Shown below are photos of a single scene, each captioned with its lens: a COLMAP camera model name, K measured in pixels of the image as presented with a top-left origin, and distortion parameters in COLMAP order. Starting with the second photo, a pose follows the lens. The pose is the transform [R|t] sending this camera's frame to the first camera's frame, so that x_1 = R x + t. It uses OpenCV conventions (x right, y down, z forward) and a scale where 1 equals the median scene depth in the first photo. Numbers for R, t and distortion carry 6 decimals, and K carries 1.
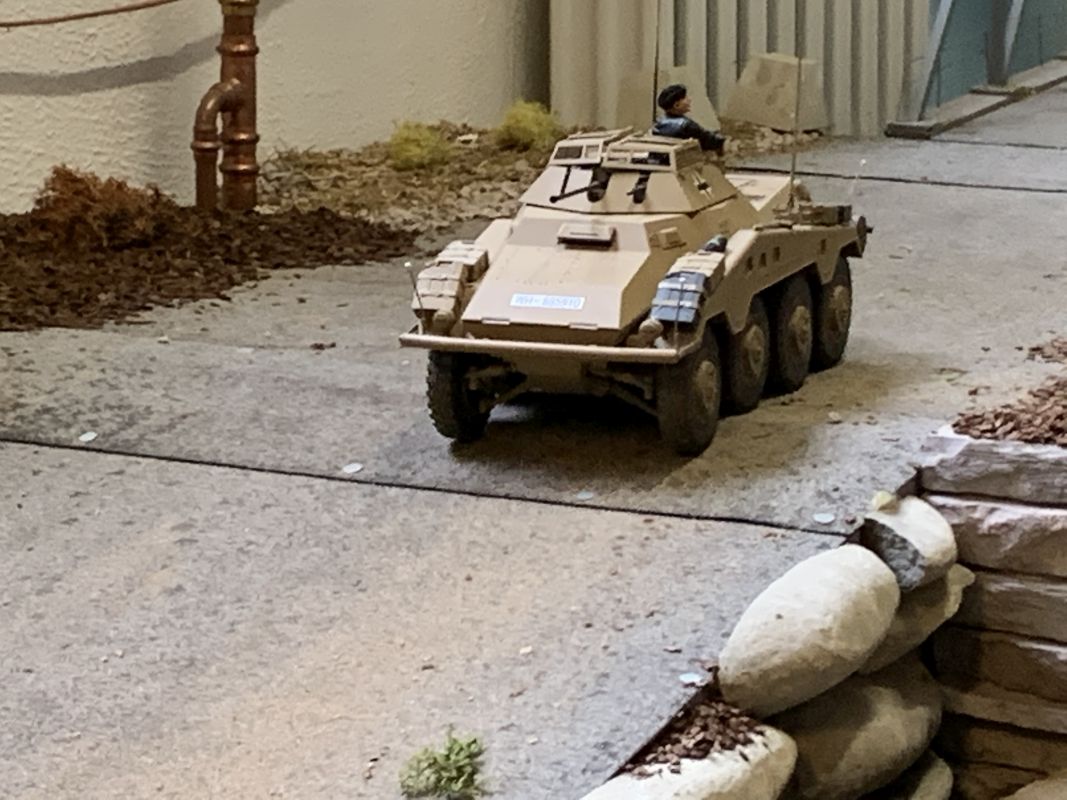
lens RADIAL K [[4046.3, 0, 533.5], [0, 4046.3, 400.0], [0, 0, 1]] dist [-0.018511, -0.044173]
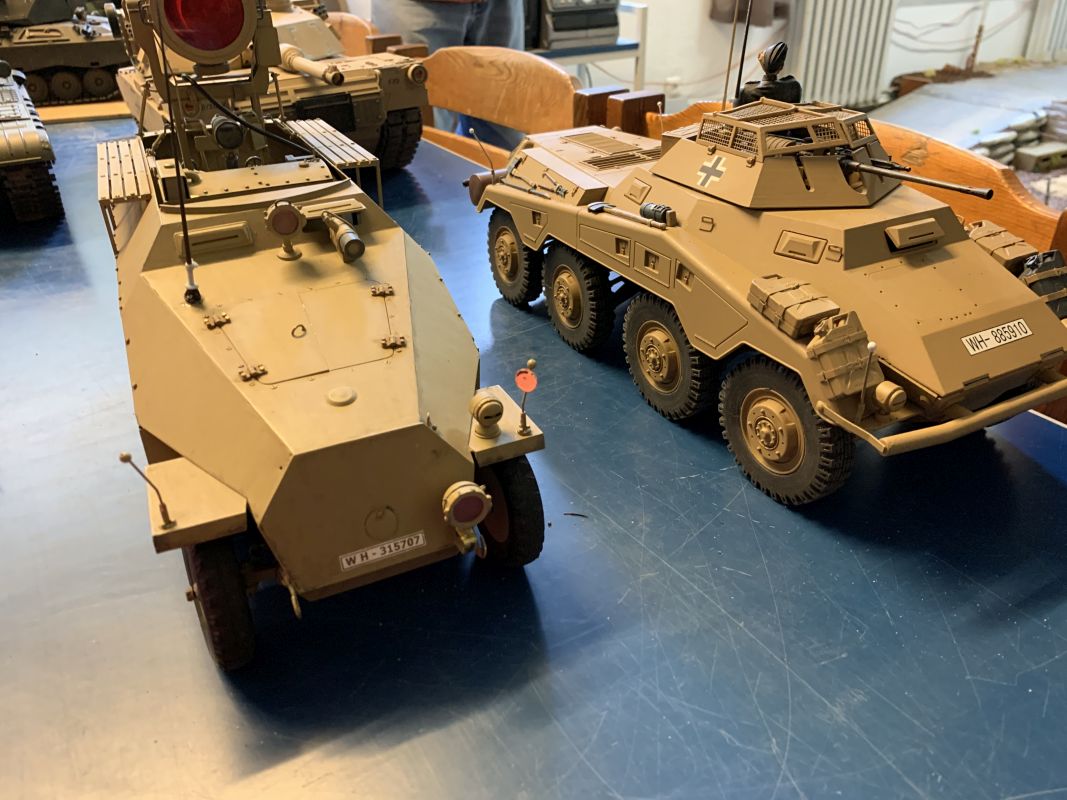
lens RADIAL K [[834.9, 0, 533.5], [0, 834.9, 400.0], [0, 0, 1]] dist [0.000369, -0.003777]
pose [[0.853265, 0.235694, -0.465174, 0.119464], [-0.061666, 0.931377, 0.358795, 0.024520], [0.517819, -0.277462, 0.809246, -1.038837]]
